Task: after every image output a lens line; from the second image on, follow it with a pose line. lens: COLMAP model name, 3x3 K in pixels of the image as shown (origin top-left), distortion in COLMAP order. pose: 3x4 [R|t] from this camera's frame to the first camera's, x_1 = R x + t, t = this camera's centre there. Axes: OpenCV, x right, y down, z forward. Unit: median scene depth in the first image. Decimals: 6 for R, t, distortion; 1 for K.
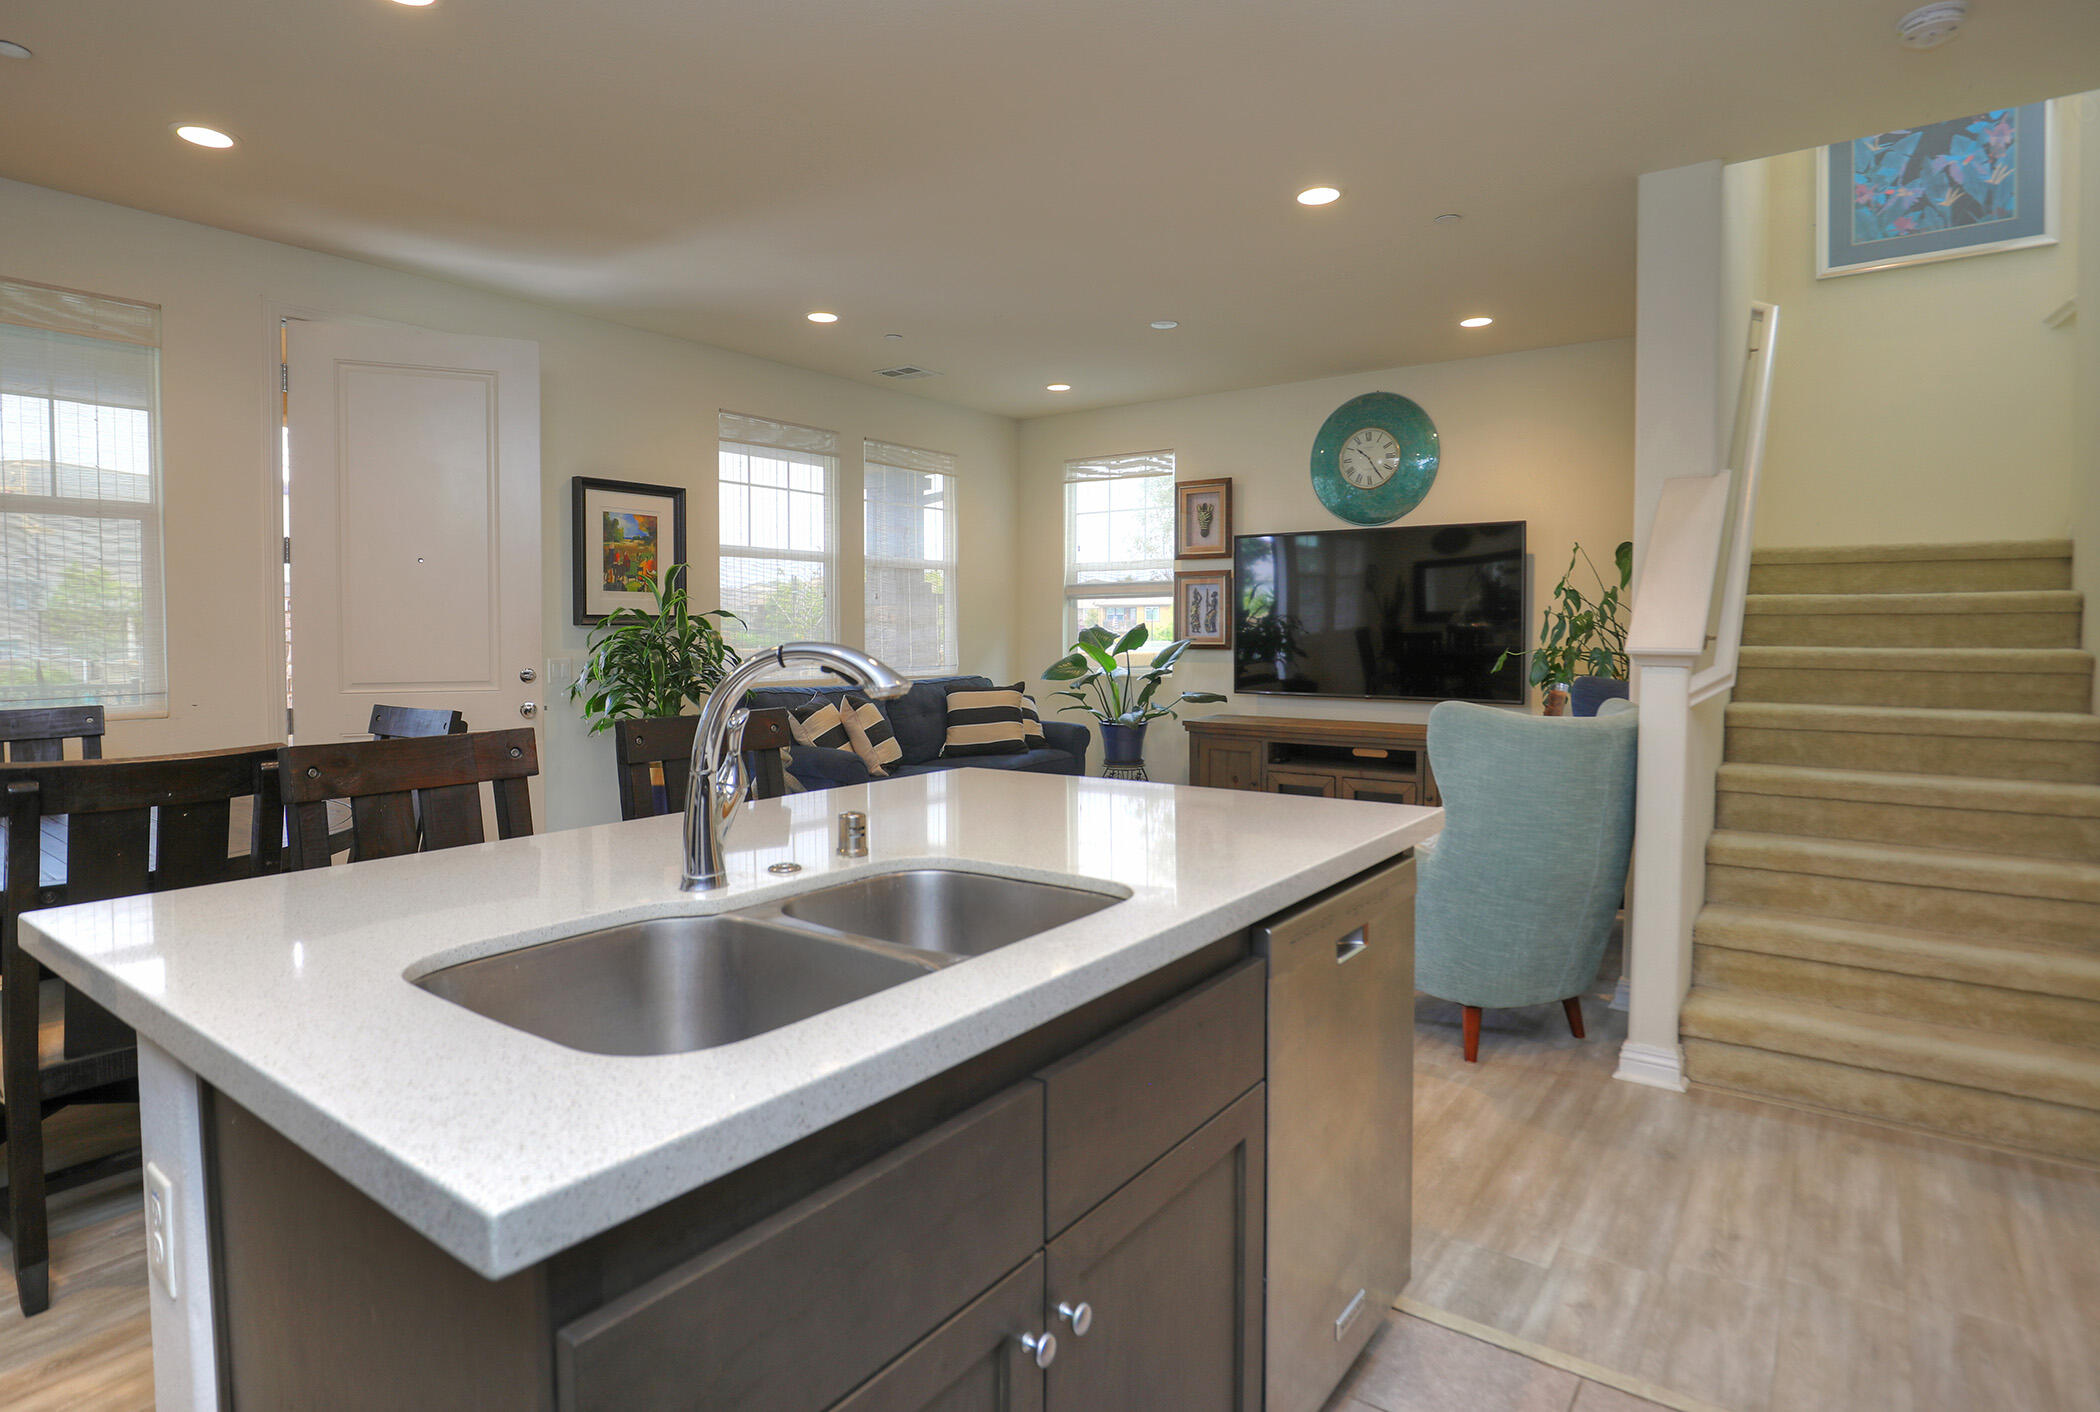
lens RADIAL K [[1175.7, 0, 1112.6], [0, 1175.7, 668.6], [0, 0, 1]] dist [-0.005638, -0.001366]
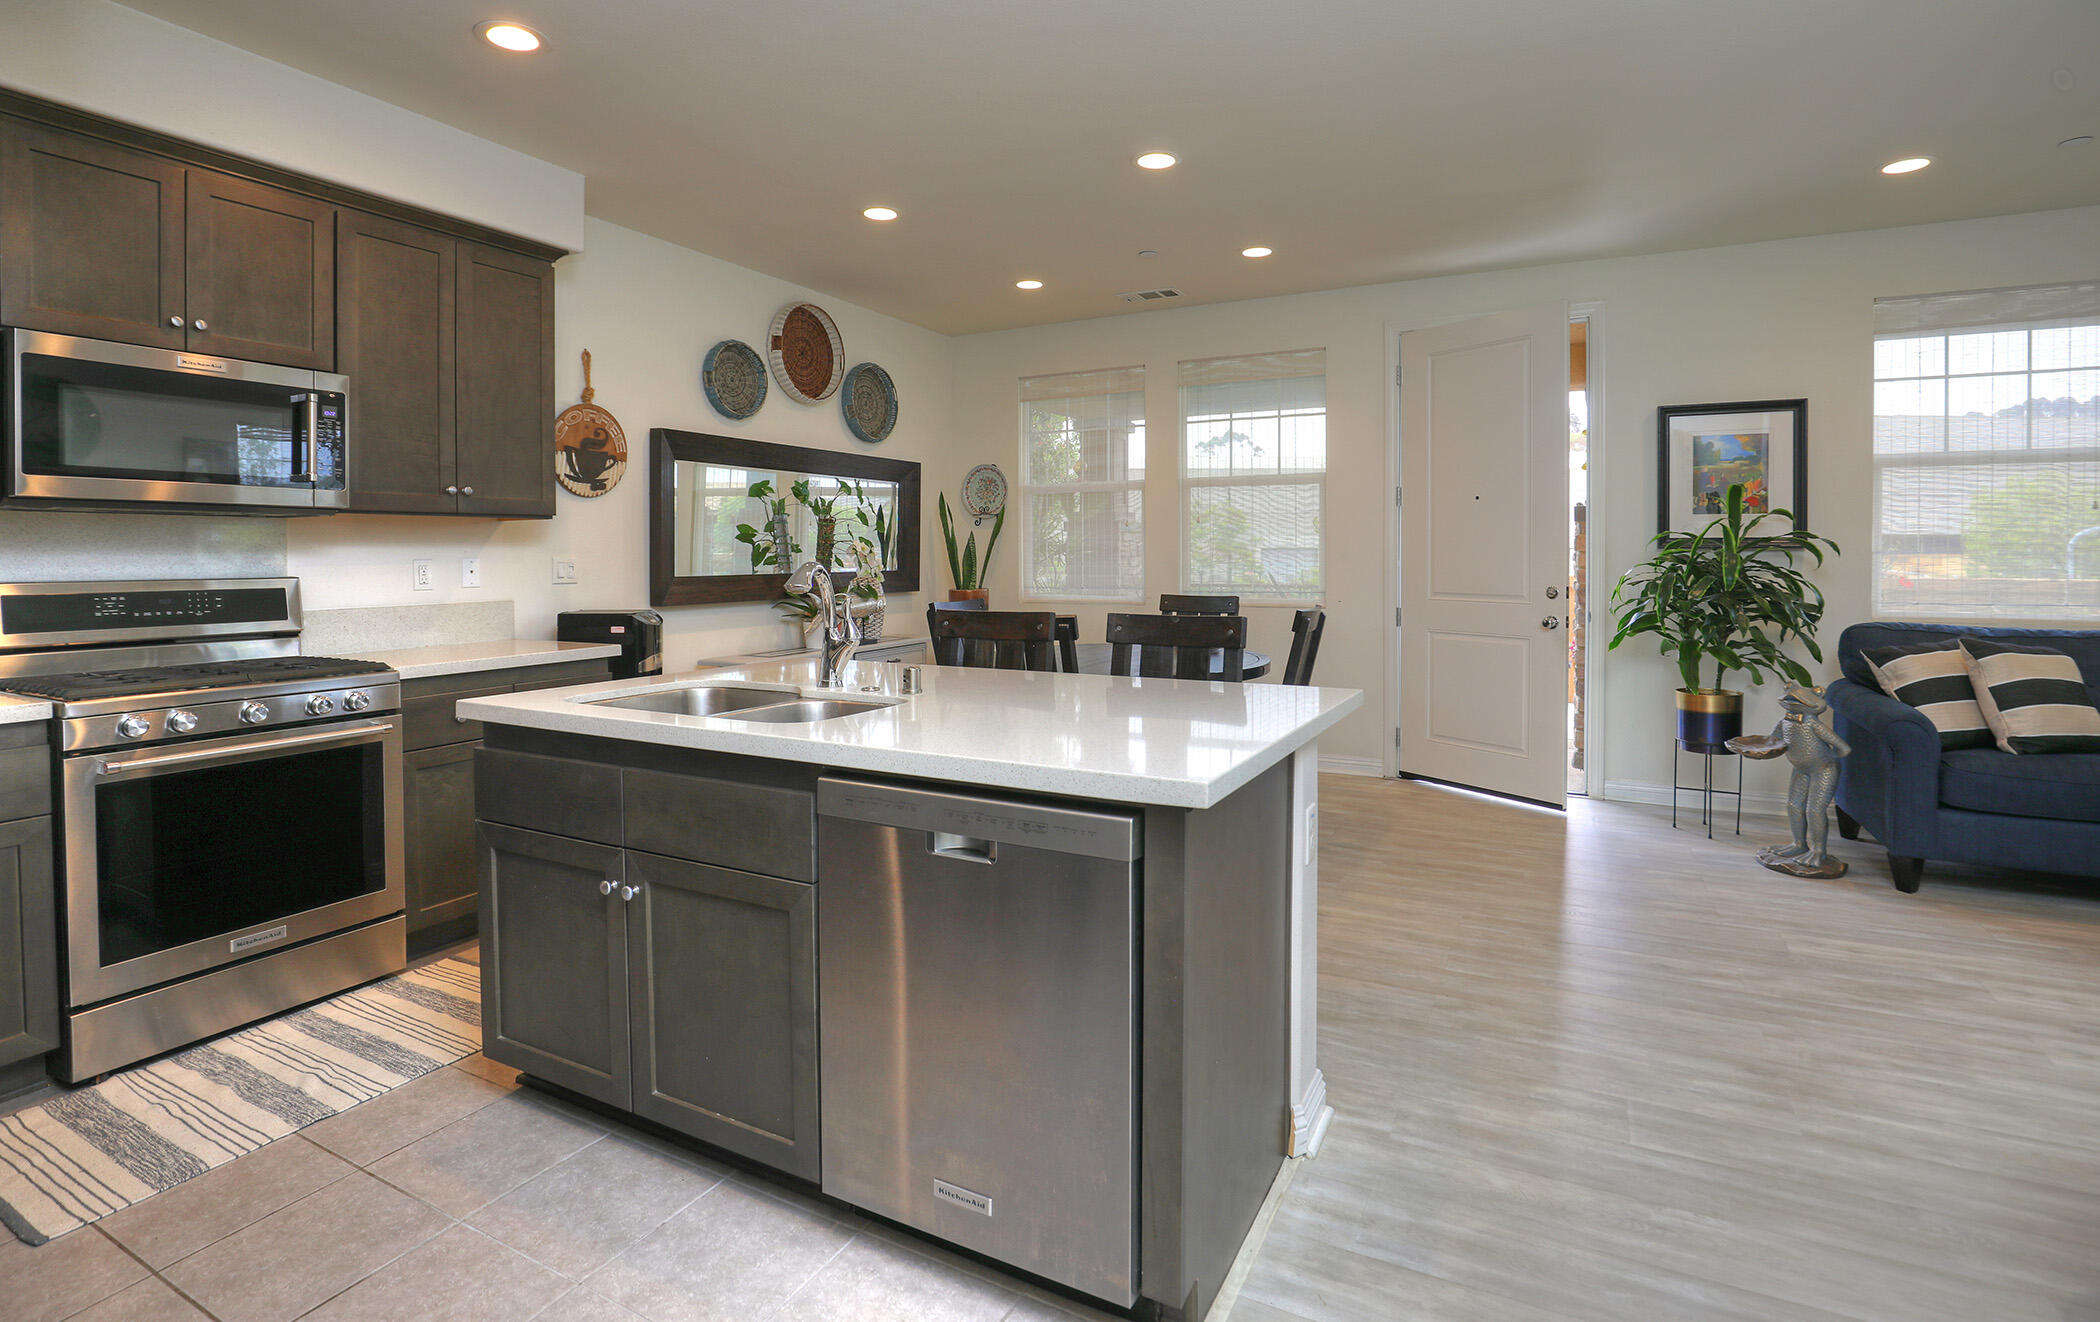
lens RADIAL K [[1023.5, 0, 1006.7], [0, 1023.5, 565.3], [0, 0, 1]] dist [-0.025901, 0.001192]
pose [[0.075851, 0.013561, -0.997027, 0.304222], [-0.035527, 0.999309, 0.010890, -0.008122], [0.996486, 0.034595, 0.076280, 0.264729]]
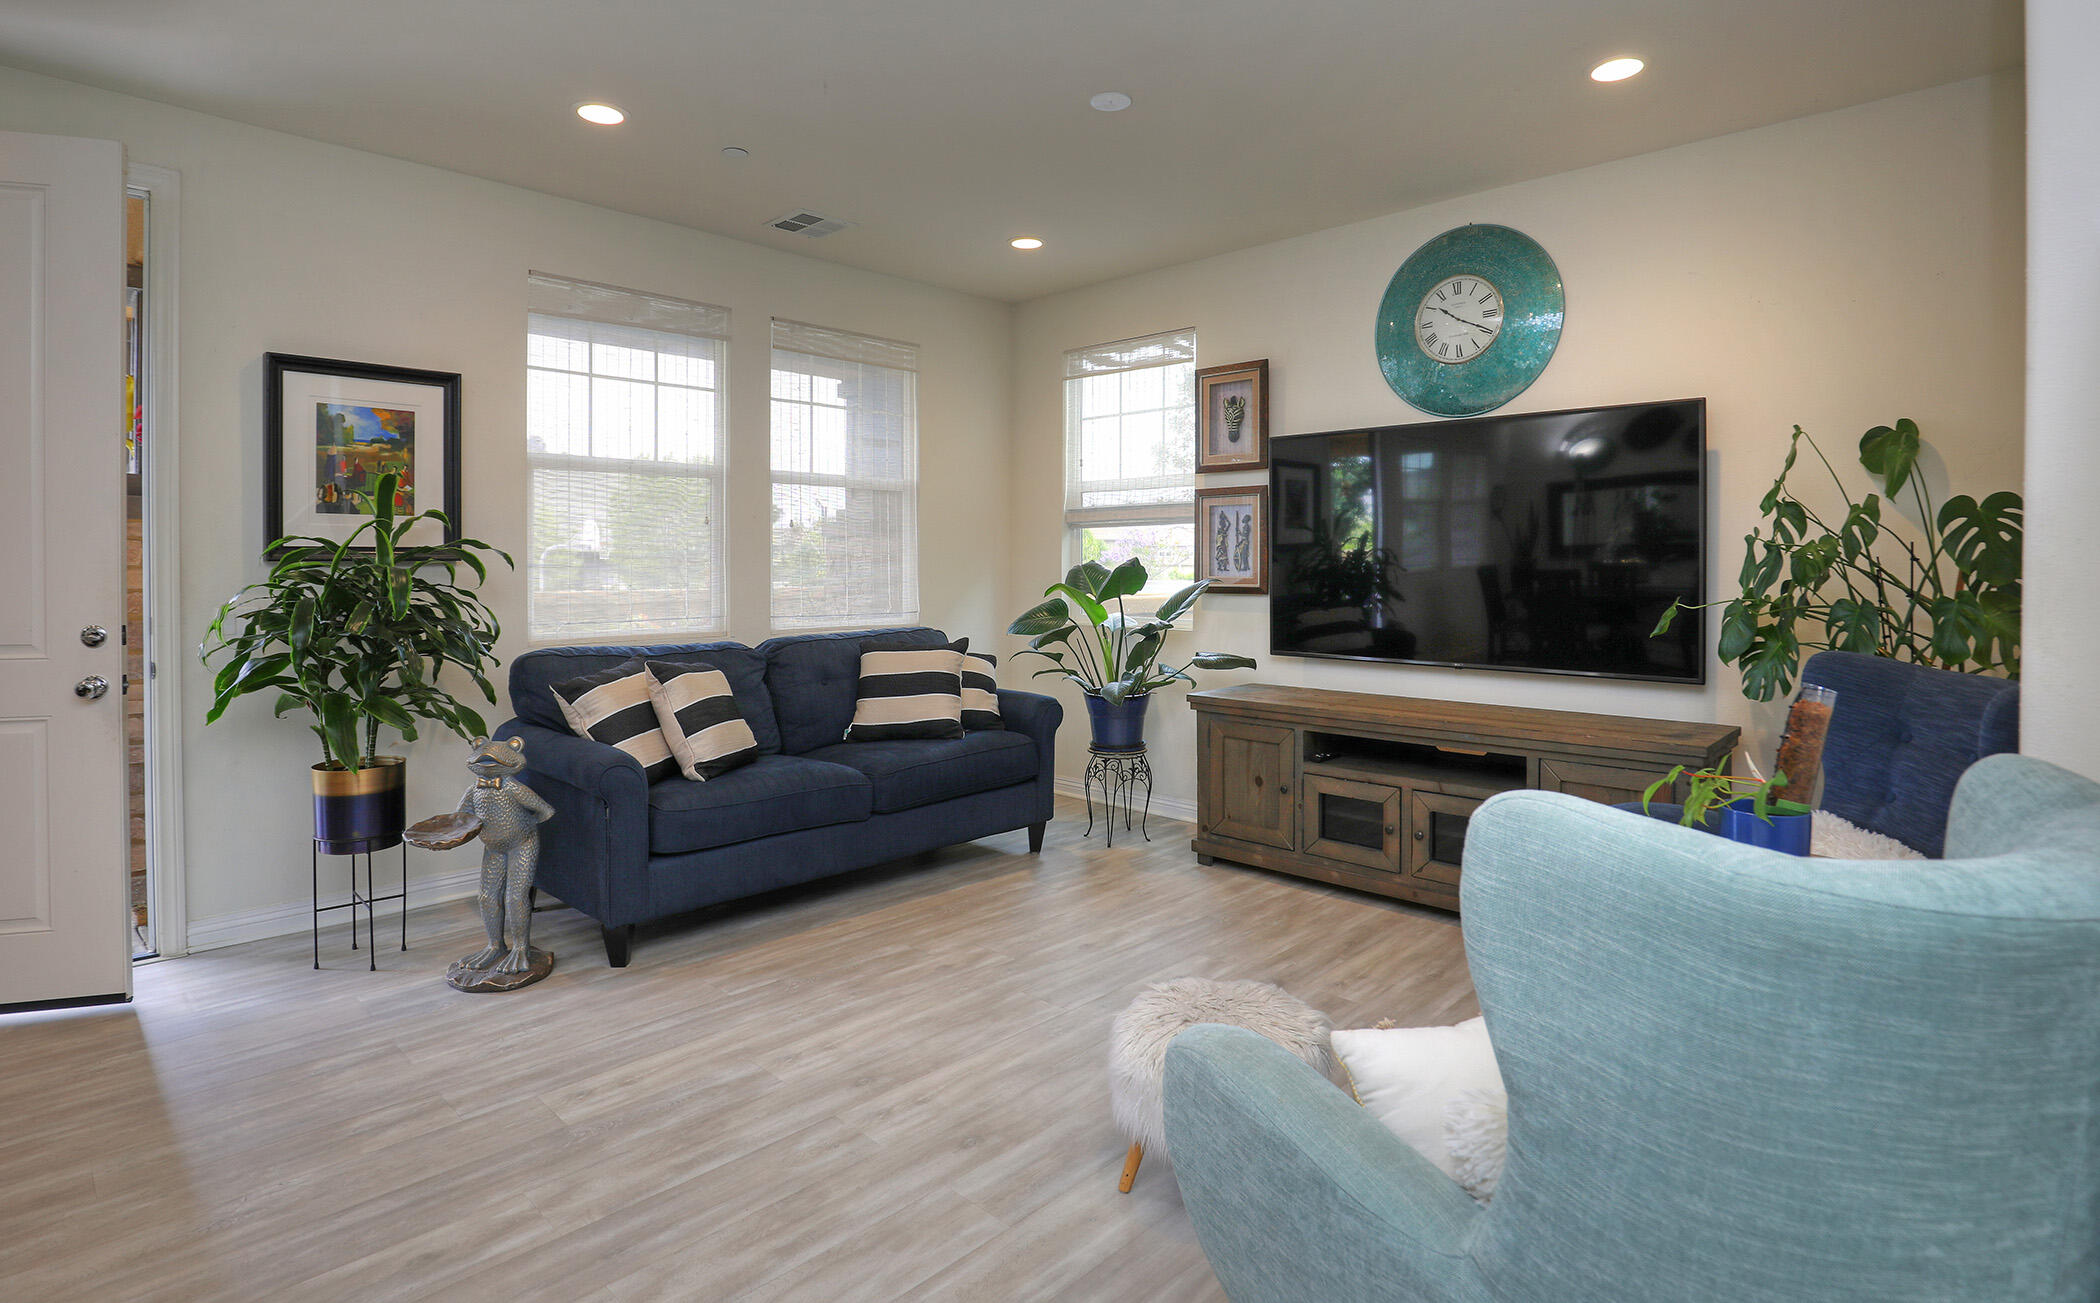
lens RADIAL K [[1074.1, 0, 1083.7], [0, 1074.1, 571.2], [0, 0, 1]] dist [-0.027352, 0.000329]
pose [[0.985161, 0.001478, -0.171625, 0.107748], [-0.006263, 0.999607, -0.027338, -0.012289], [0.171517, 0.028007, 0.984783, 0.342298]]
